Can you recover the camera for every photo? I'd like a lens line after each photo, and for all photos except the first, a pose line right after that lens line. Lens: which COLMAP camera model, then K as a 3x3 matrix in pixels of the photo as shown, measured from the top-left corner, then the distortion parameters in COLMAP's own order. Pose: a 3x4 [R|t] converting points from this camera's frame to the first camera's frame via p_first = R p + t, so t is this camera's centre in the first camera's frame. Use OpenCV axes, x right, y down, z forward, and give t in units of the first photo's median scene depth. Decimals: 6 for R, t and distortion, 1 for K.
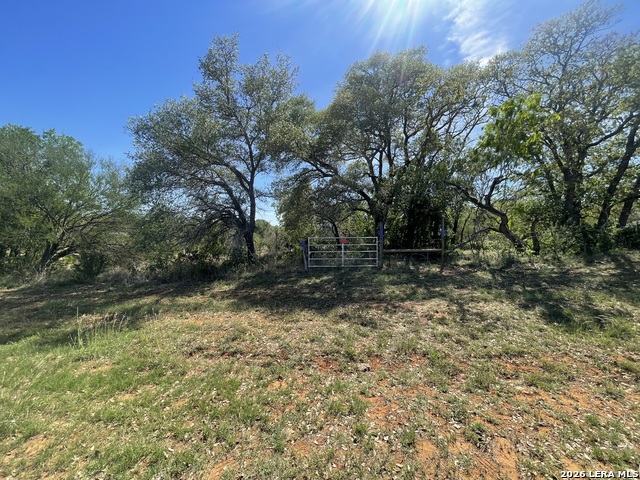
lens RADIAL K [[257.4, 0, 319.9], [0, 257.4, 239.9], [0, 0, 1]] dist [-0.000046, -0.000036]
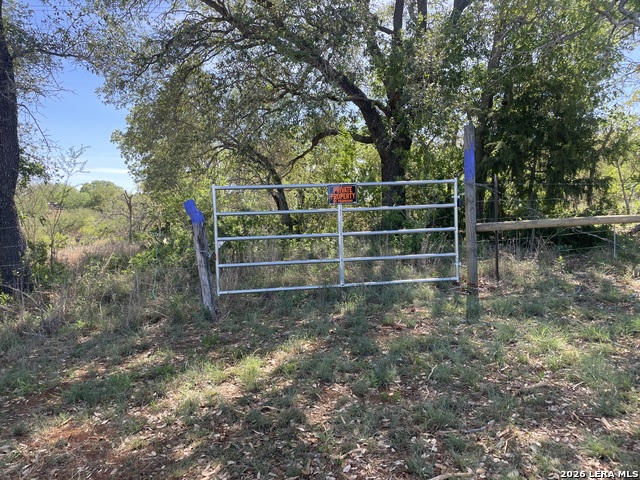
lens RADIAL K [[483.1, 0, 320.1], [0, 483.1, 240.2], [0, 0, 1]] dist [-0.001352, -0.000139]
pose [[0.981893, -0.036433, 0.185899, -0.024690], [0.029343, 0.998738, 0.040749, 0.024741], [-0.187149, -0.034556, 0.981723, 0.398662]]
